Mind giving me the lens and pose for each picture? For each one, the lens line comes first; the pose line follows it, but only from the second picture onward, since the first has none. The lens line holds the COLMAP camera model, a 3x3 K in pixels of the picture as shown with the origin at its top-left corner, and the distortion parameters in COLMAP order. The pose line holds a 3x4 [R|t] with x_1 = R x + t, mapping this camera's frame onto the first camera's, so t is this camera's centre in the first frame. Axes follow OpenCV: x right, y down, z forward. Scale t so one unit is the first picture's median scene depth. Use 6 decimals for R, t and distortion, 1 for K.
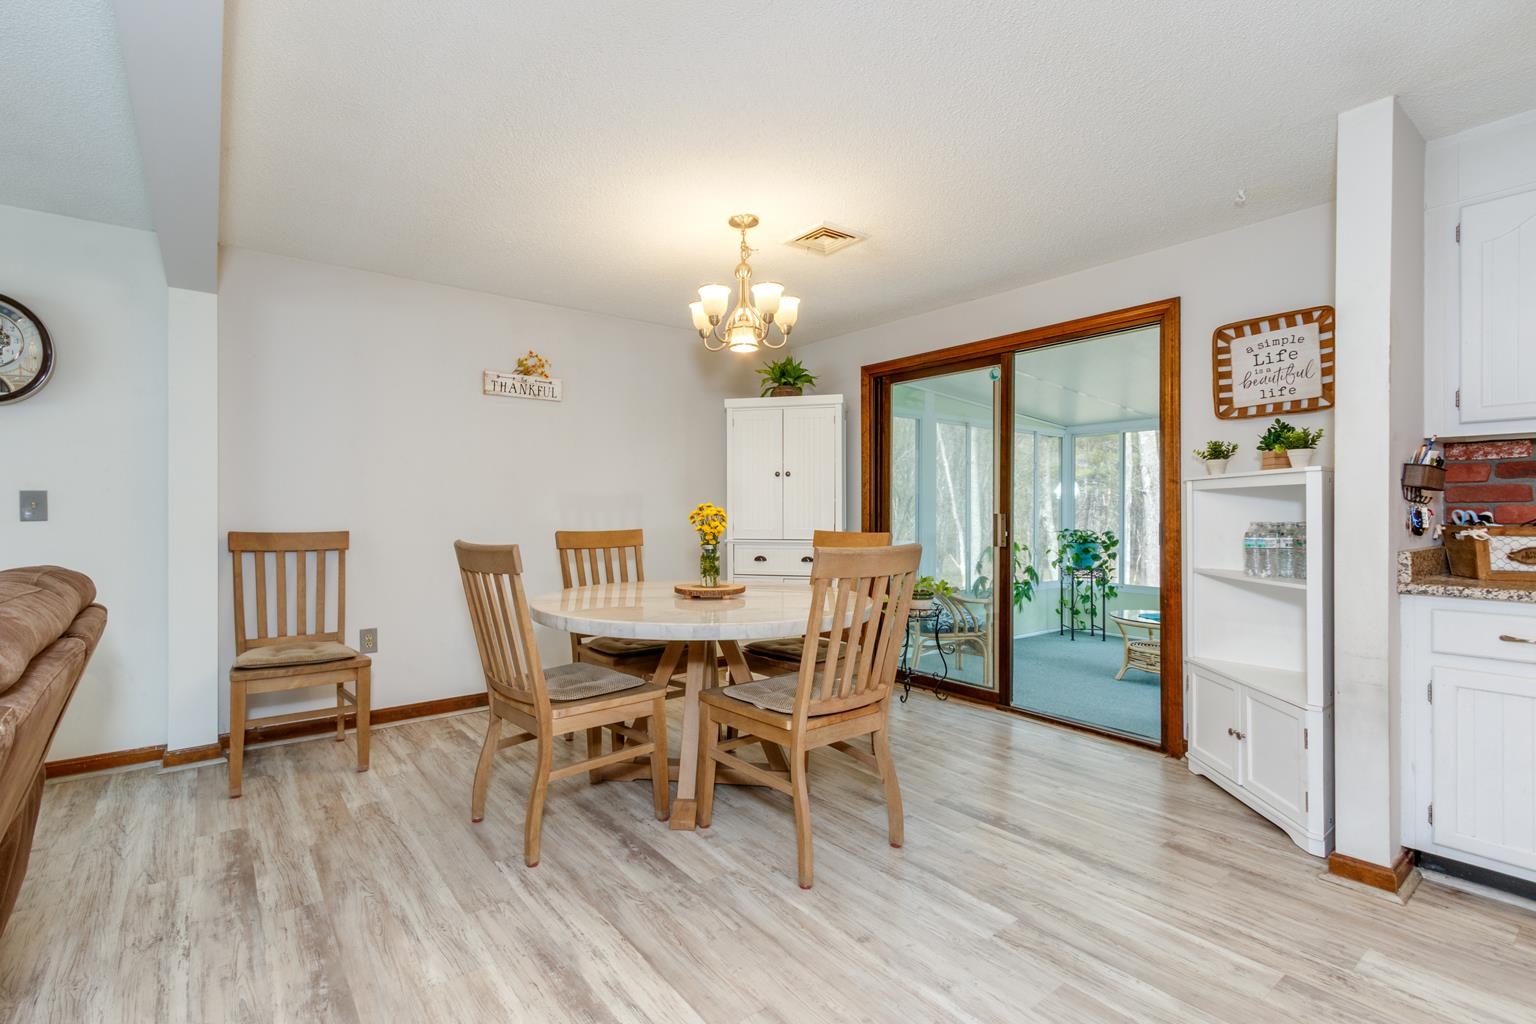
lens RADIAL K [[699.3, 0, 722.0], [0, 699.3, 512.8], [0, 0, 1]] dist [0.004299, -0.001046]
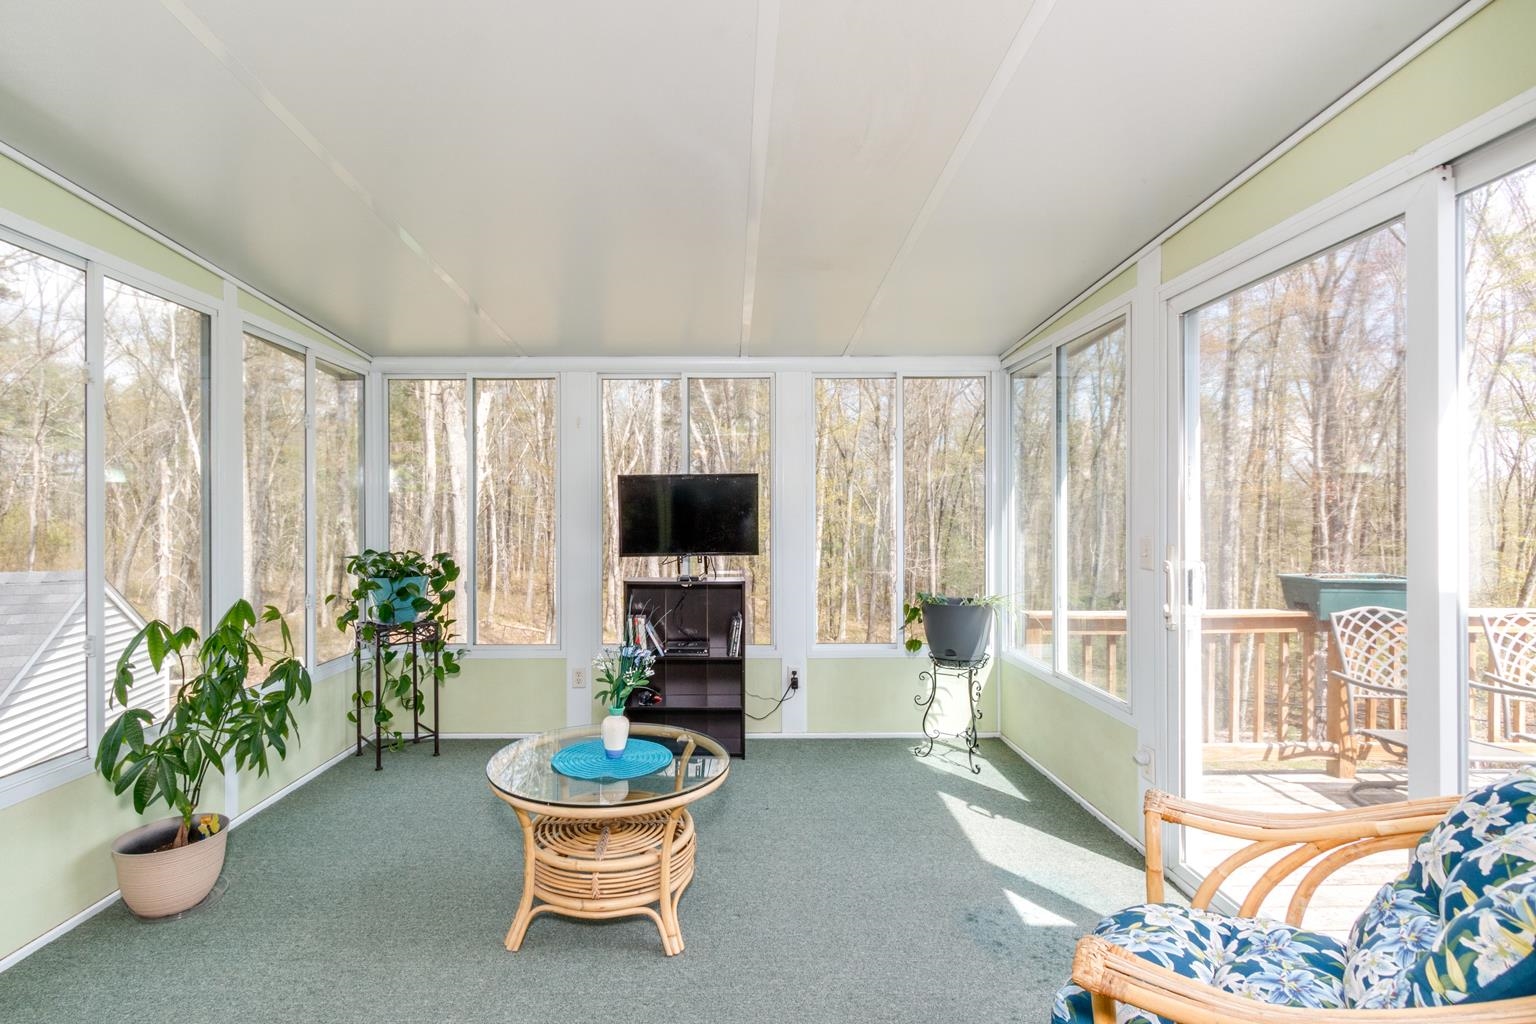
lens RADIAL K [[710.3, 0, 725.5], [0, 710.3, 517.9], [0, 0, 1]] dist [0.011683, 0.000252]
pose [[0.579510, -0.001716, 0.814963, 0.491894], [0.000682, 0.999998, 0.001621, -0.005577], [-0.814965, -0.000383, 0.579510, 1.087169]]
